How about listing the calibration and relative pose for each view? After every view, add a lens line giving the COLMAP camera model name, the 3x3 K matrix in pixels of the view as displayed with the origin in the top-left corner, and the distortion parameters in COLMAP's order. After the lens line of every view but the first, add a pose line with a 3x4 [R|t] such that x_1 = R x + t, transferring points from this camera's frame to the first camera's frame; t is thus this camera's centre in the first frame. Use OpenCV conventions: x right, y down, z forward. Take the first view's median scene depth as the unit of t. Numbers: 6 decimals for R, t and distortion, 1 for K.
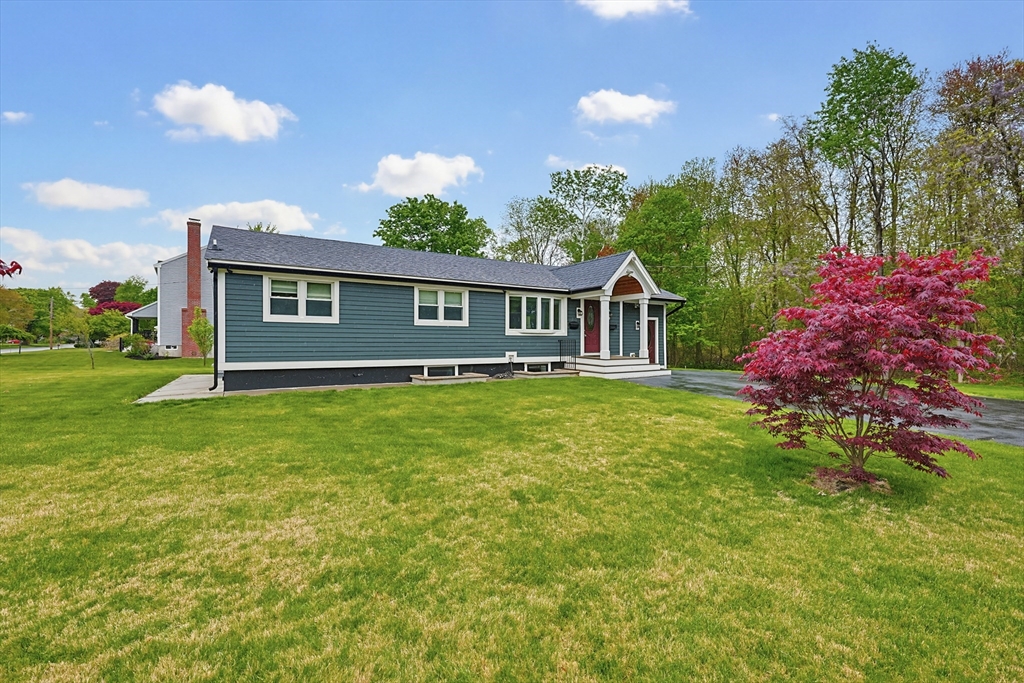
lens RADIAL K [[446.4, 0, 517.7], [0, 446.4, 338.4], [0, 0, 1]] dist [0.003931, 0.000466]
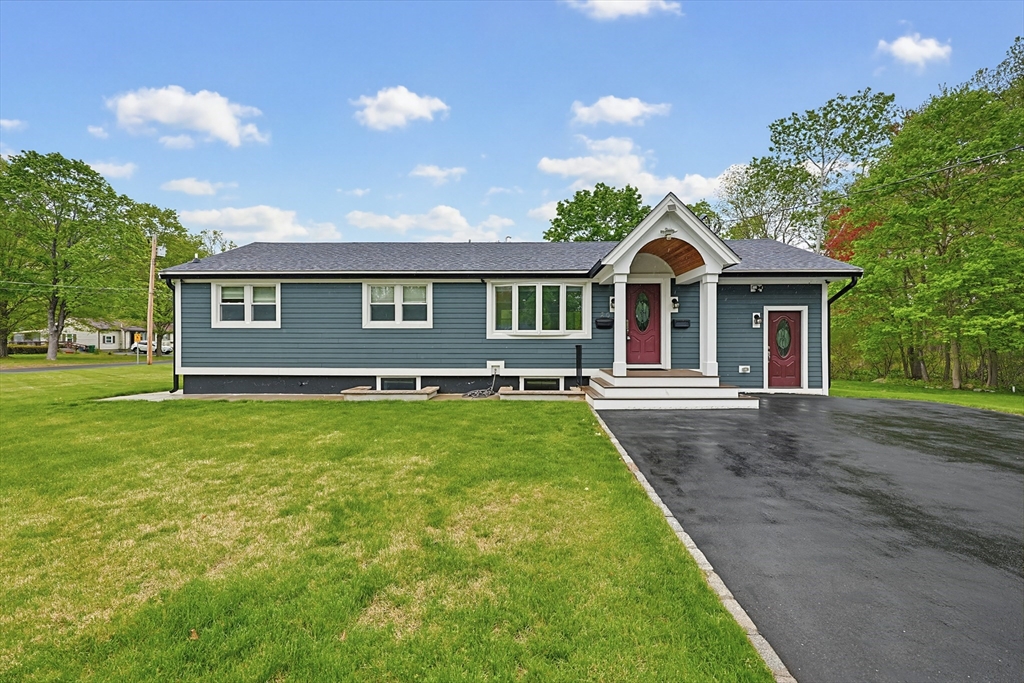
lens RADIAL K [[446.4, 0, 517.7], [0, 446.4, 338.4], [0, 0, 1]] dist [0.003931, 0.000466]
pose [[0.830128, -0.008909, -0.557501, 0.430912], [0.004763, 0.999949, -0.008888, -0.000976], [0.557552, 0.004723, 0.830128, 0.401866]]
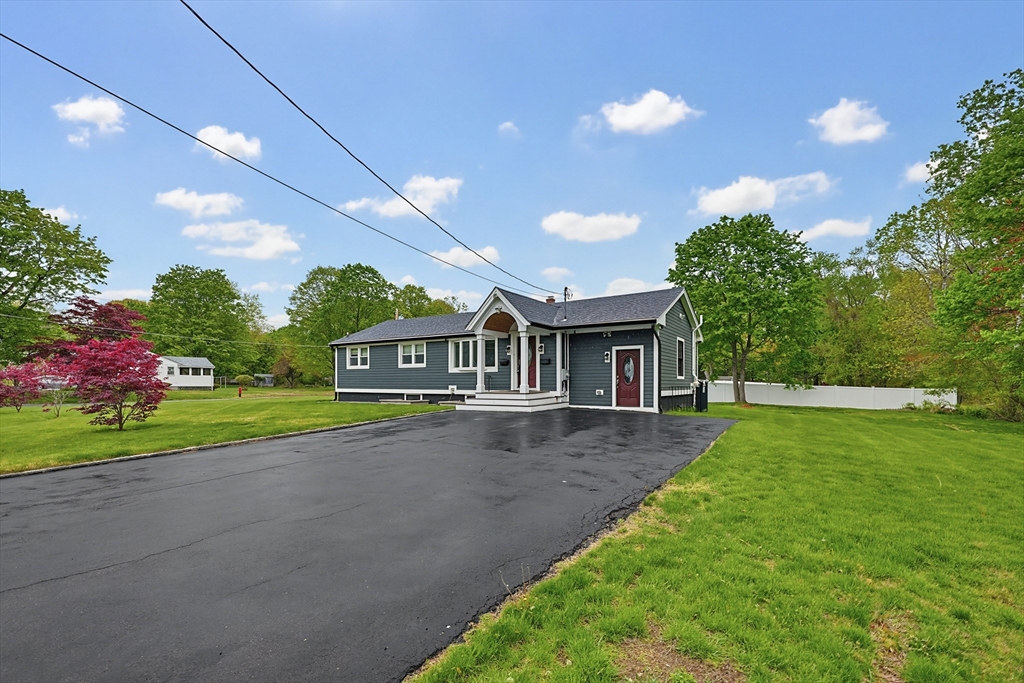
lens RADIAL K [[453.8, 0, 491.3], [0, 453.8, 379.9], [0, 0, 1]] dist [0.000856, 0.000046]
pose [[0.383803, -0.009056, -0.923371, 1.236327], [0.005123, 0.999957, -0.007678, 0.024209], [0.923401, -0.001784, 0.383833, 0.599610]]
